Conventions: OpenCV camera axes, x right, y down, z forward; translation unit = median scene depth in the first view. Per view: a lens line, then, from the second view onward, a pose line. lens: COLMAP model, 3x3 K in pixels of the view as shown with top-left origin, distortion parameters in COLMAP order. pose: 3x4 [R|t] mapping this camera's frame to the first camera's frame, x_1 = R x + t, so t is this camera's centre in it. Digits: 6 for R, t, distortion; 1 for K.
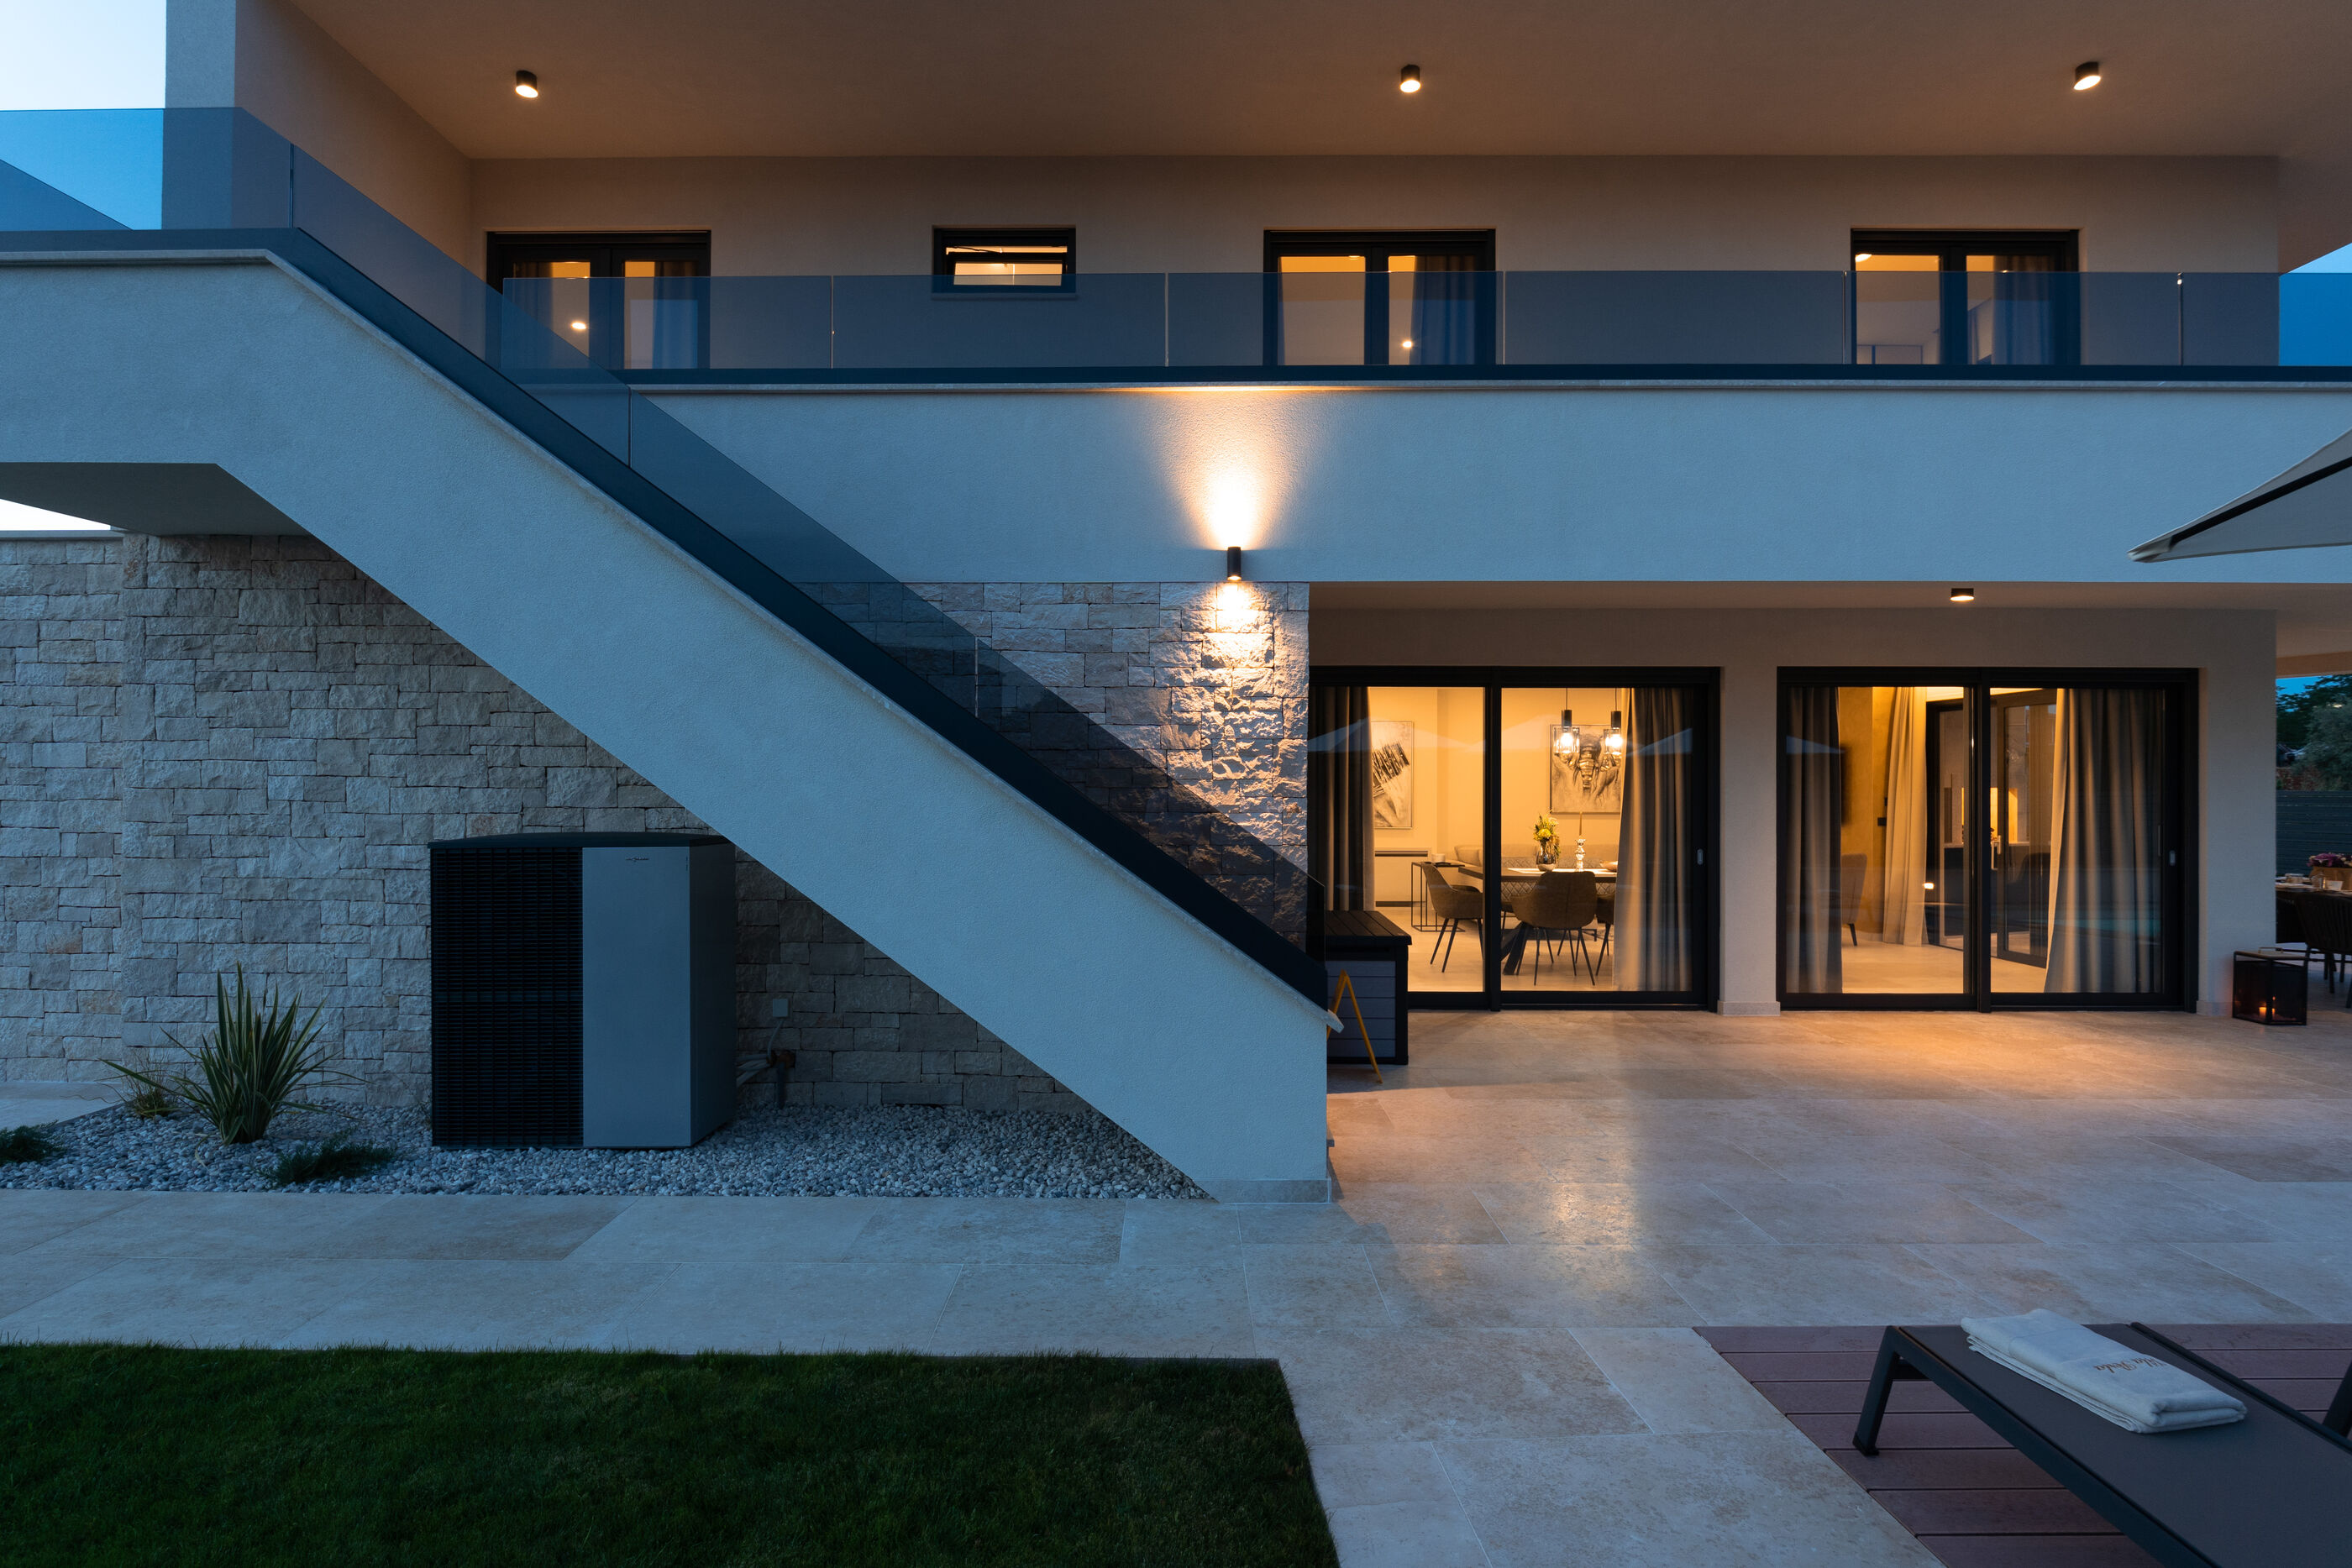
lens RADIAL K [[1218.6, 0, 1176.0], [0, 1218.6, 784.0], [0, 0, 1]] dist [-0.005924, -0.000729]
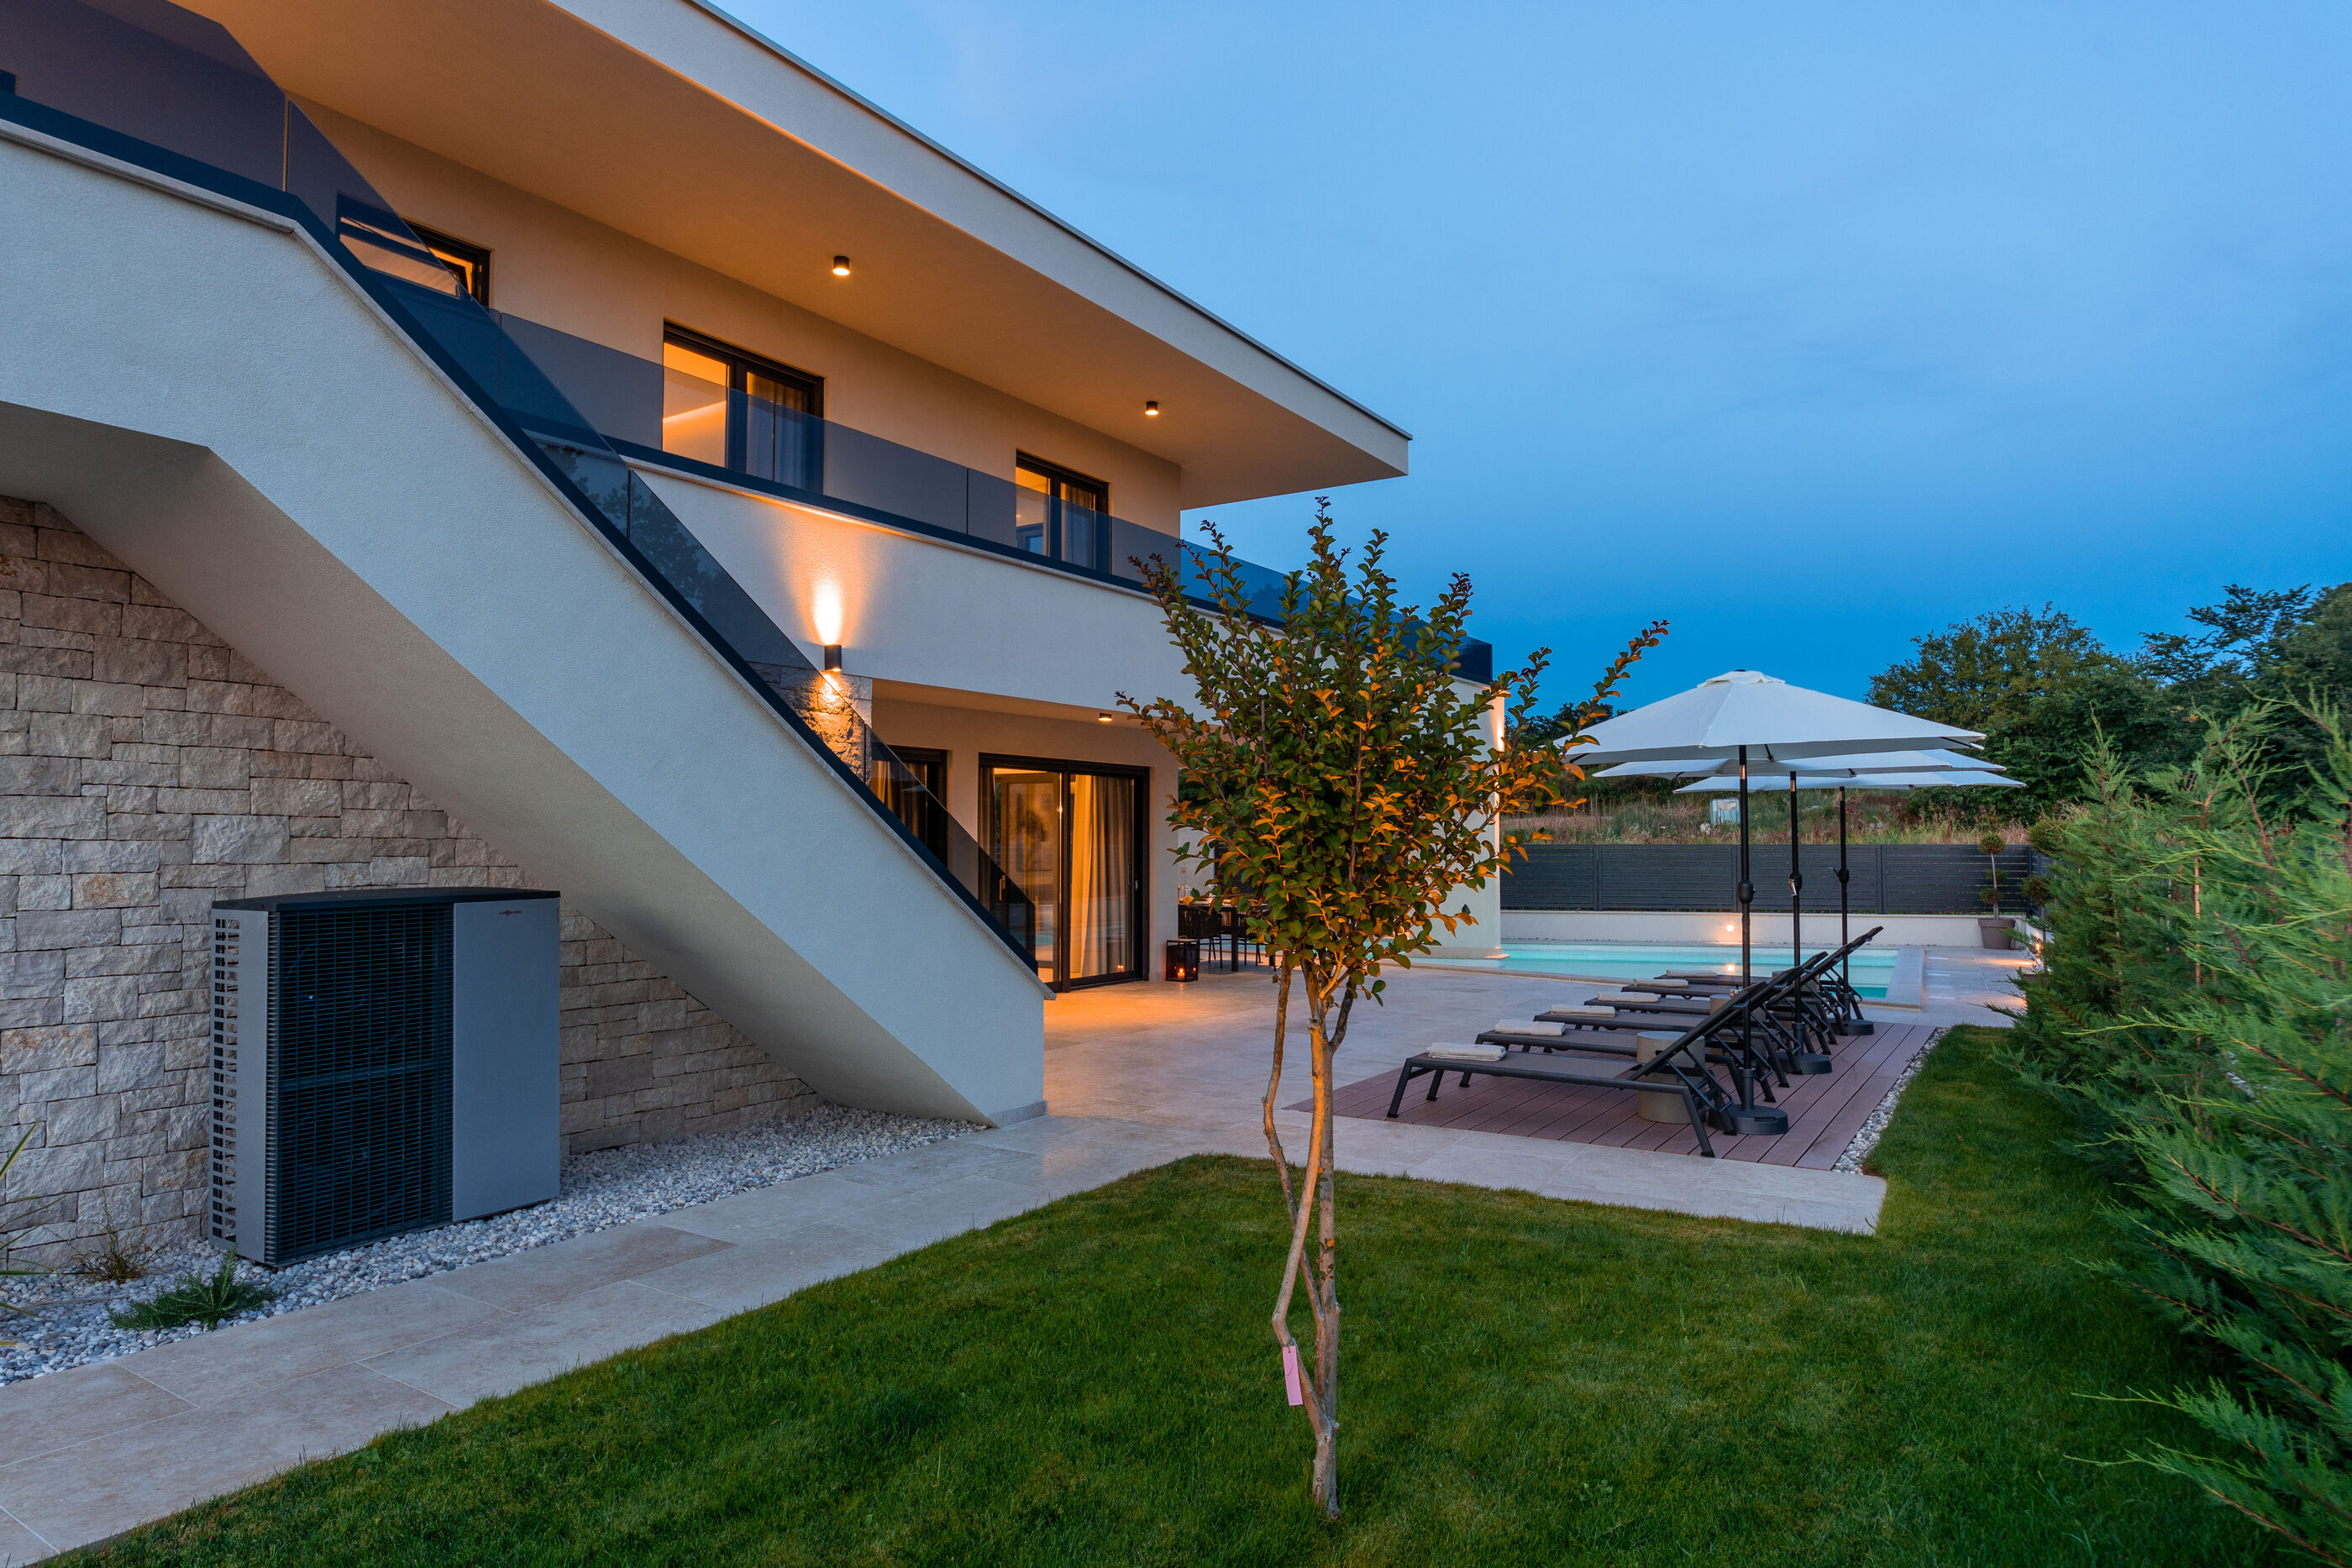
lens RADIAL K [[1401.5, 0, 1175.4], [0, 1401.5, 837.7], [0, 0, 1]] dist [0.003206, 0.000032]
pose [[0.529024, 0.001678, 0.848605, -0.961449], [0.009037, 0.999930, -0.007611, 0.014401], [-0.848559, 0.011695, 0.528972, -0.037911]]
